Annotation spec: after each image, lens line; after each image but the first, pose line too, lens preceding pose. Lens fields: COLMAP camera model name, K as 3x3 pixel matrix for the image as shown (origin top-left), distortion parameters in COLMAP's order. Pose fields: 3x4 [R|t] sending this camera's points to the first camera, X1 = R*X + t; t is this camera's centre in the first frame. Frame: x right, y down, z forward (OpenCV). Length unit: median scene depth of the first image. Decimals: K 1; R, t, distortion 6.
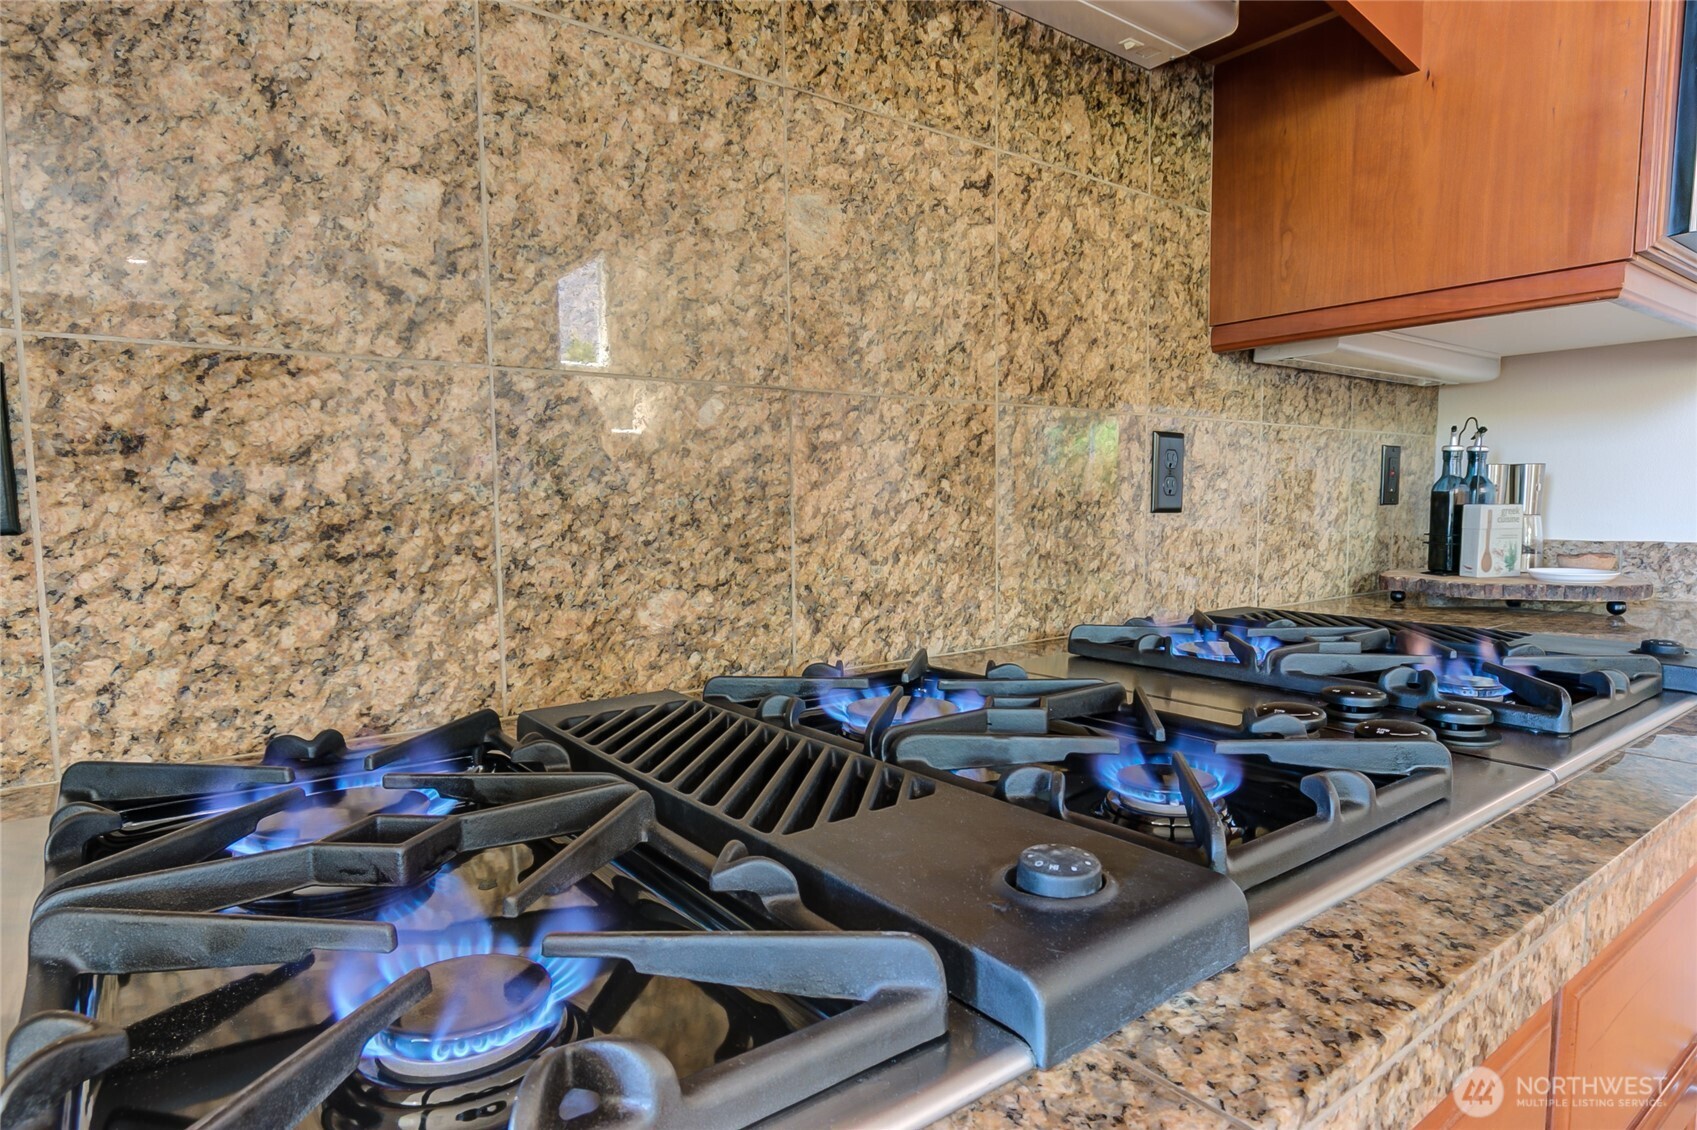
lens RADIAL K [[990.0, 0, 850.0], [0, 990.0, 572.9], [0, 0, 1]] dist [-0.018991, -0.001390]
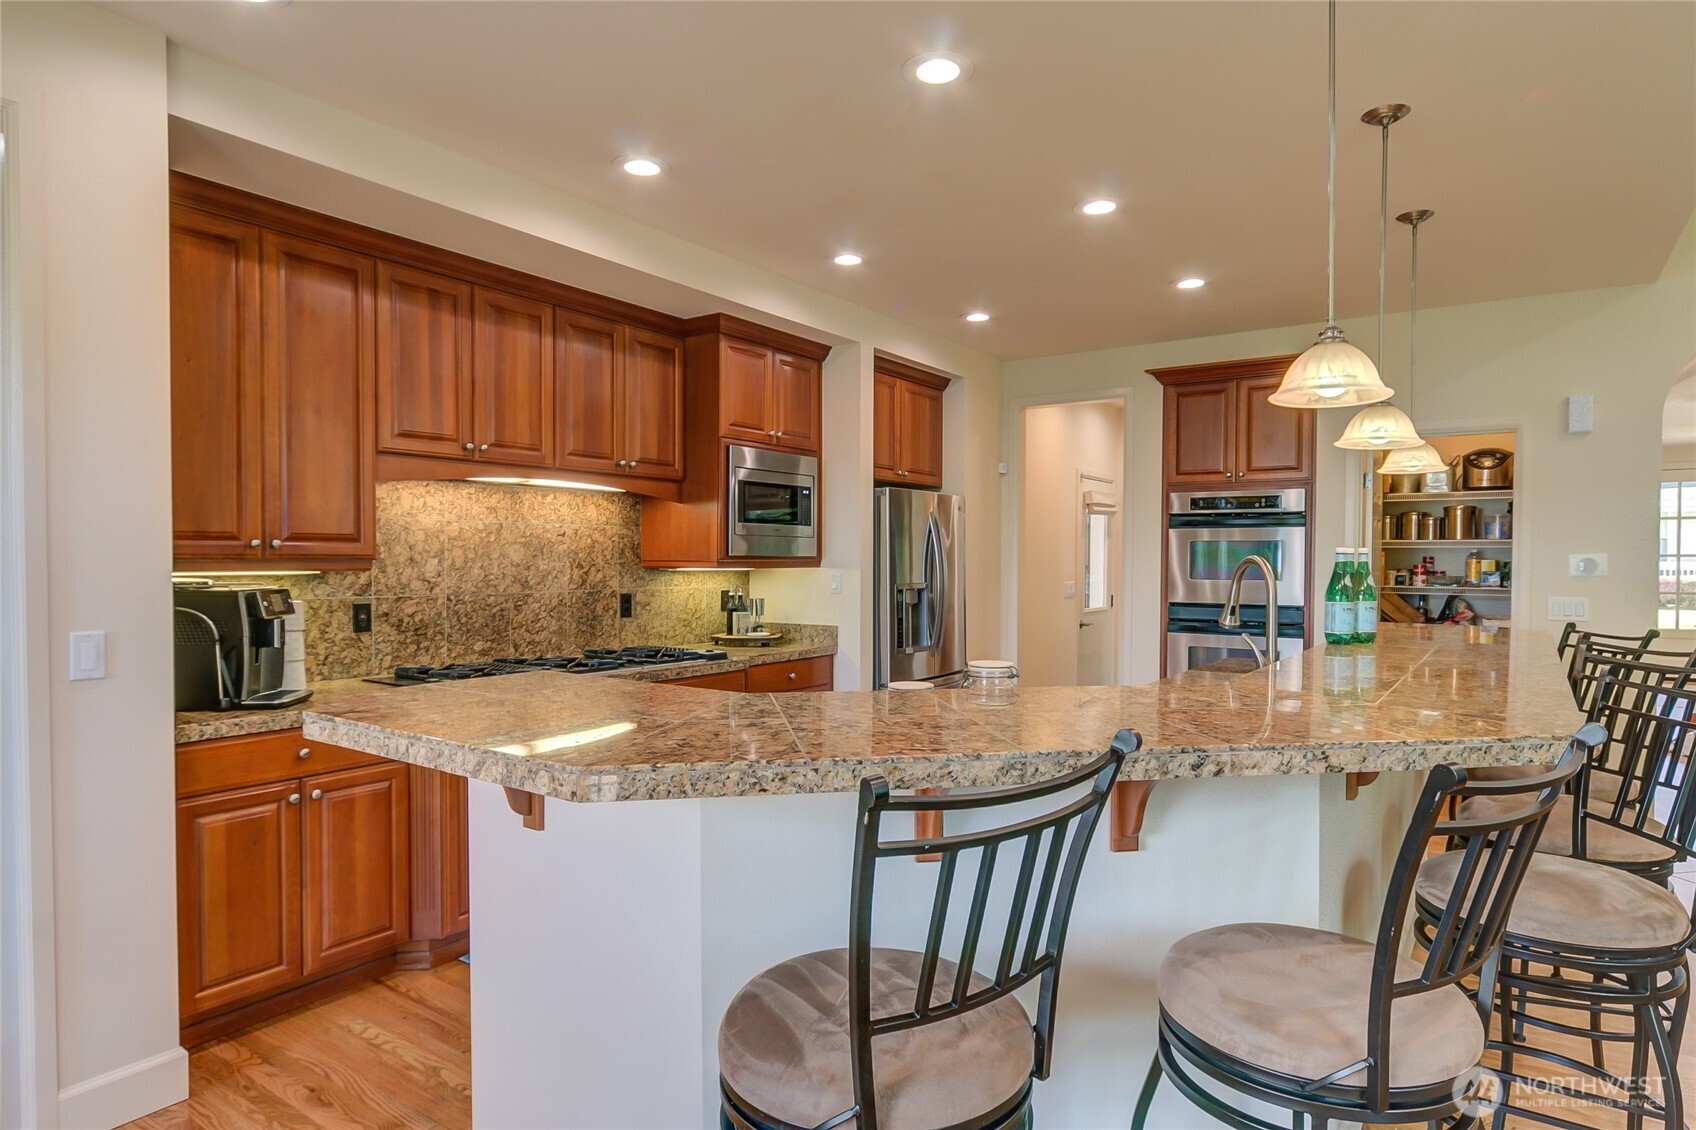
lens RADIAL K [[989.4, 0, 843.8], [0, 989.4, 567.3], [0, 0, 1]] dist [-0.018991, -0.001390]
pose [[0.957075, 0.005429, 0.289788, 0.084494], [0.015410, 0.997457, -0.069579, 0.019692], [-0.289429, 0.071058, 0.954558, -3.616003]]
